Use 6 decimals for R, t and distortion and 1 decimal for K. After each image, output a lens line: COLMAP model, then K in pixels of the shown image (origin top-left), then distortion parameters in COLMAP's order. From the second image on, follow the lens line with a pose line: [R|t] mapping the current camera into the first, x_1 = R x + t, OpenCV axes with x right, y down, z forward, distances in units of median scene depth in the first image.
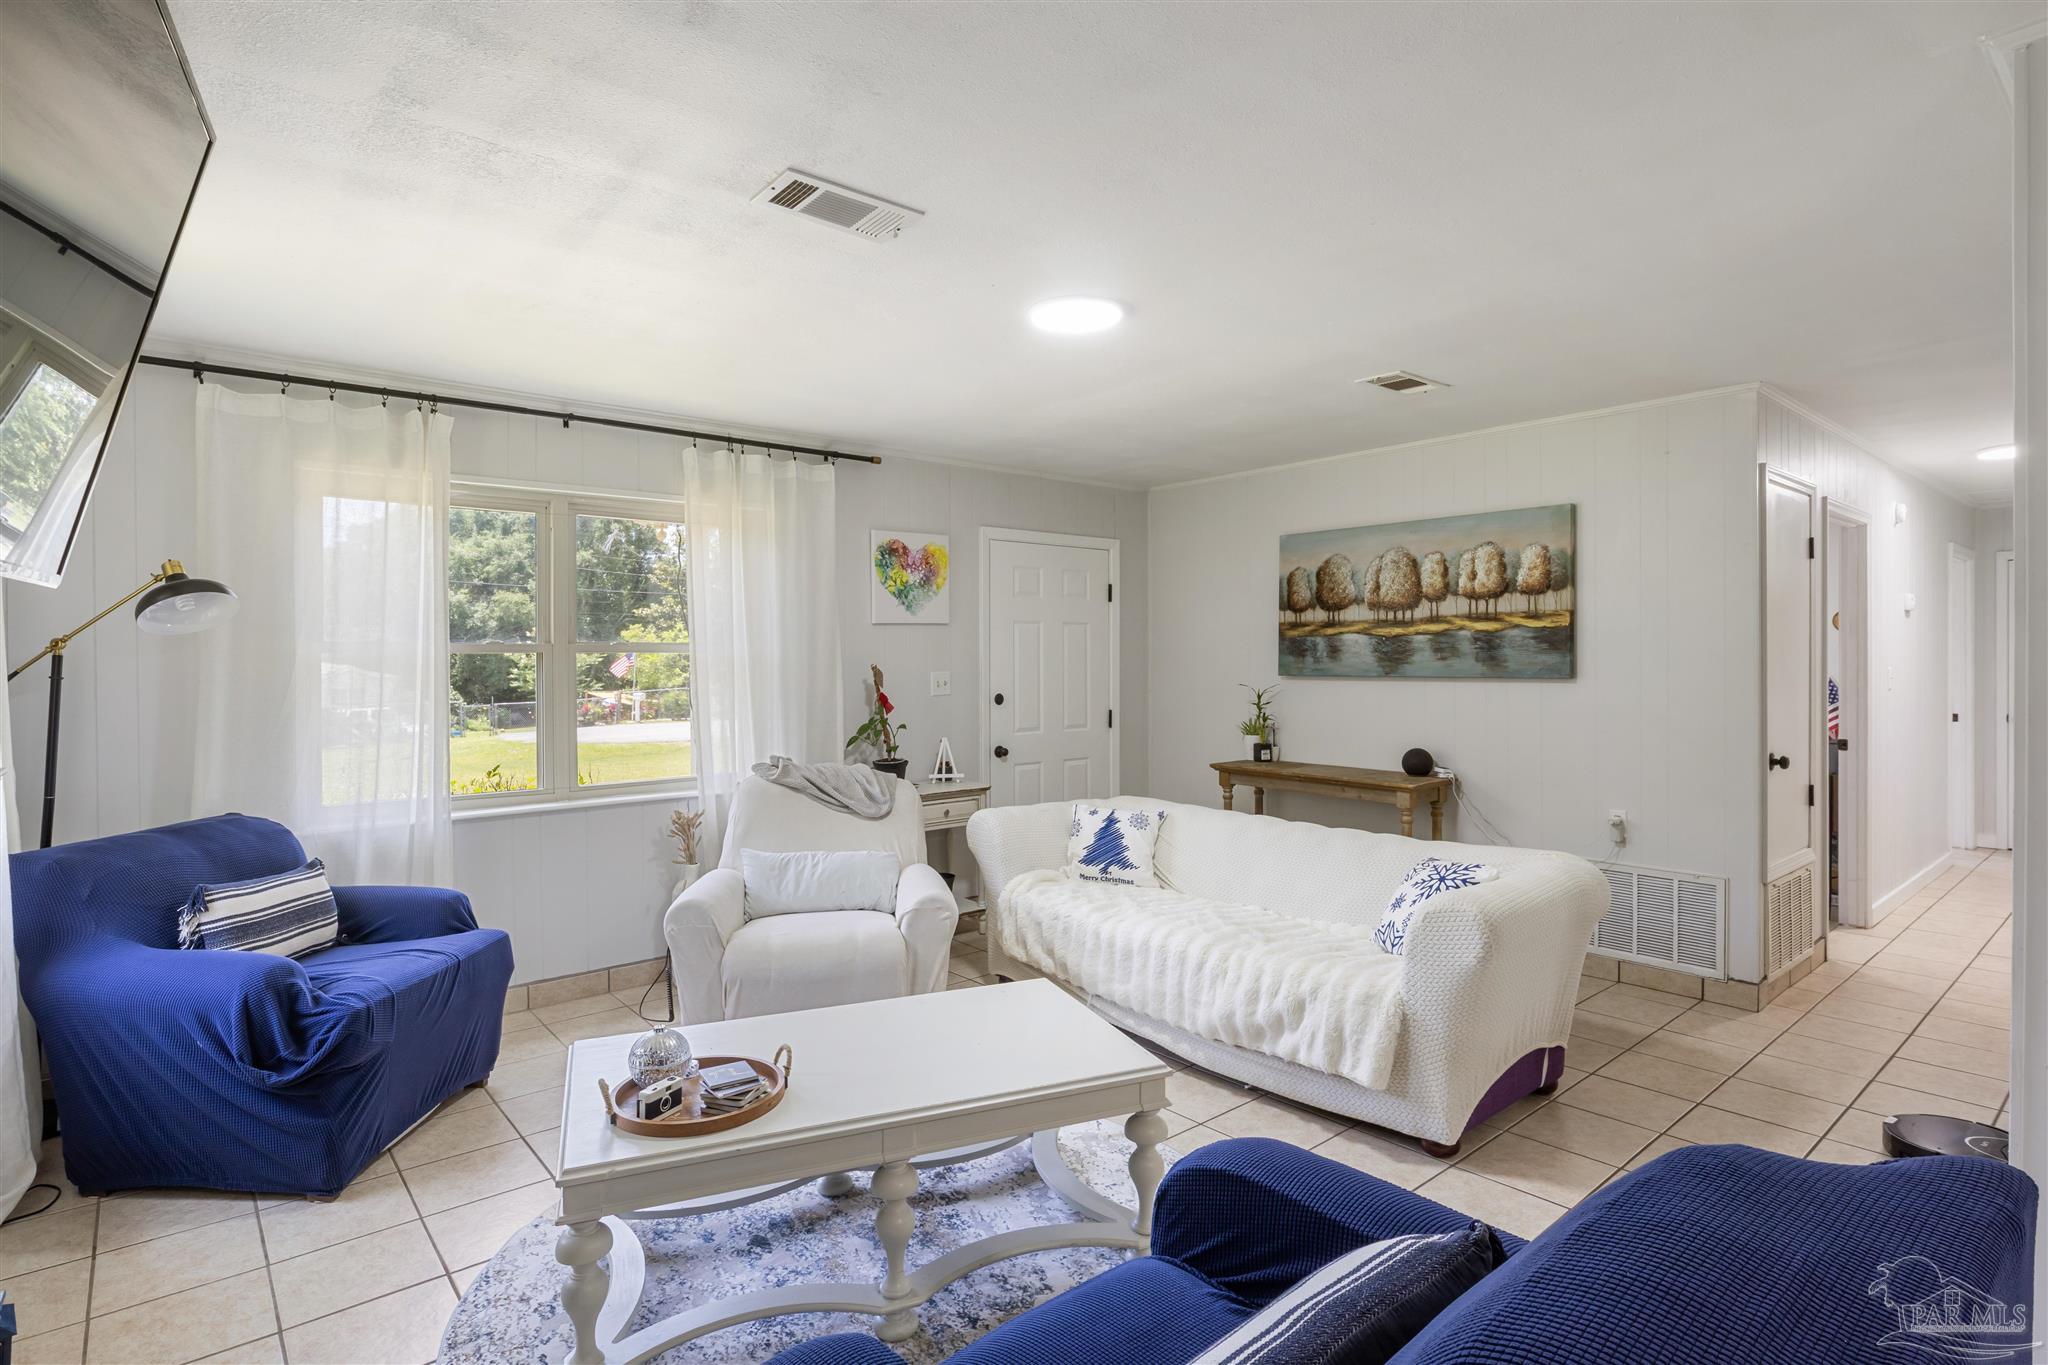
lens RADIAL K [[1027.8, 0, 1024.2], [0, 1027.8, 671.2], [0, 0, 1]] dist [-0.000900, -0.000126]
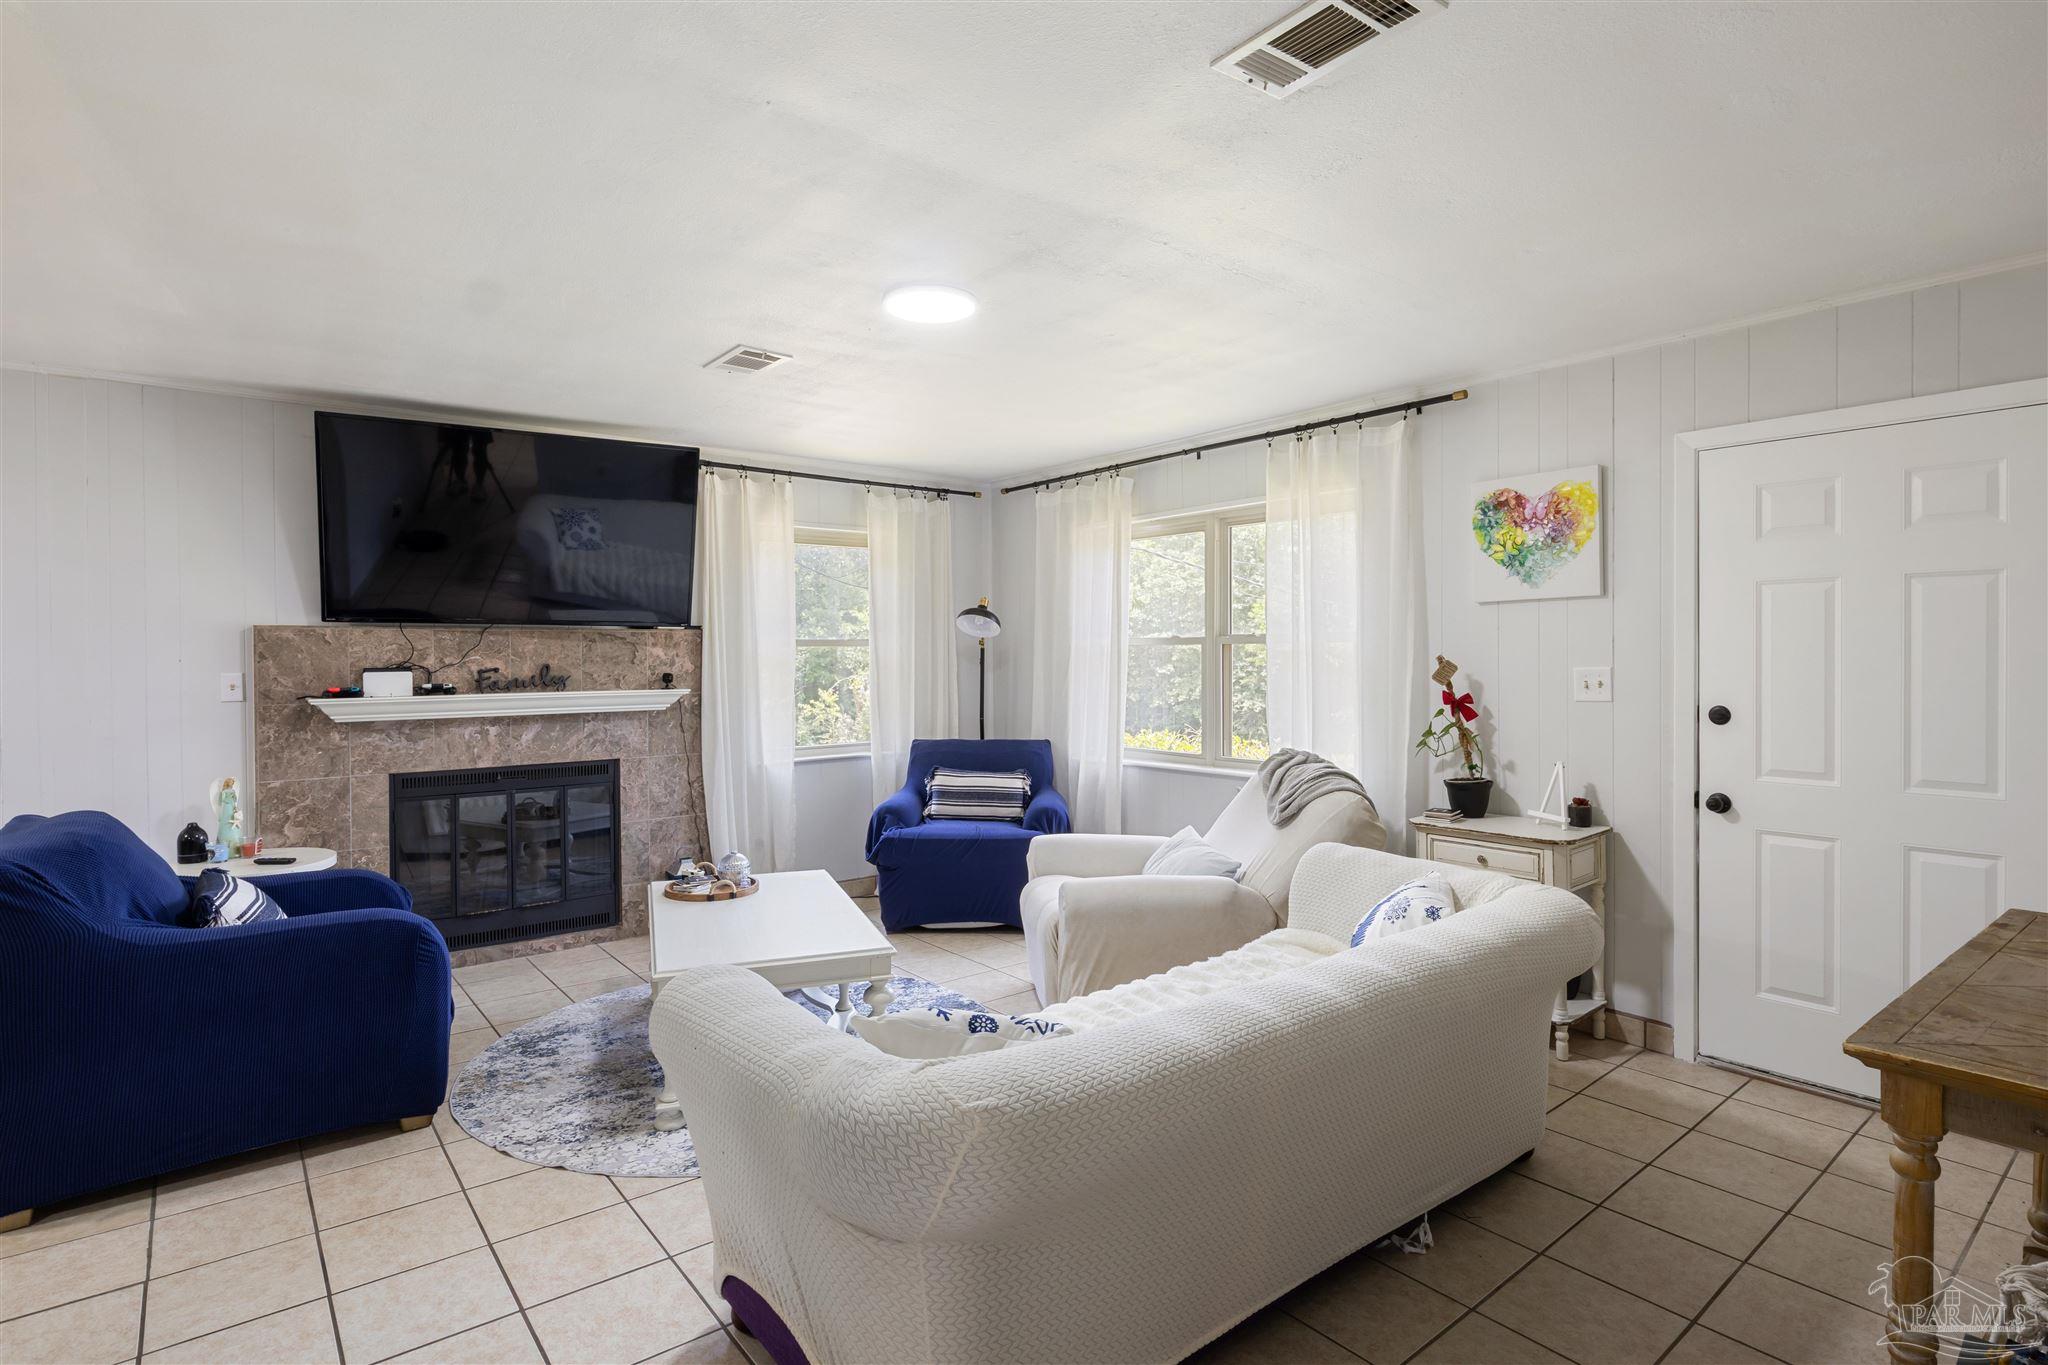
lens RADIAL K [[1027.8, 0, 1025.3], [0, 1027.8, 673.8], [0, 0, 1]] dist [-0.000900, -0.000126]
pose [[-0.020040, 0.029189, -0.999373, 0.630619], [0.000382, 0.999574, 0.029187, -0.015691], [0.999799, 0.000203, -0.020042, 0.666081]]
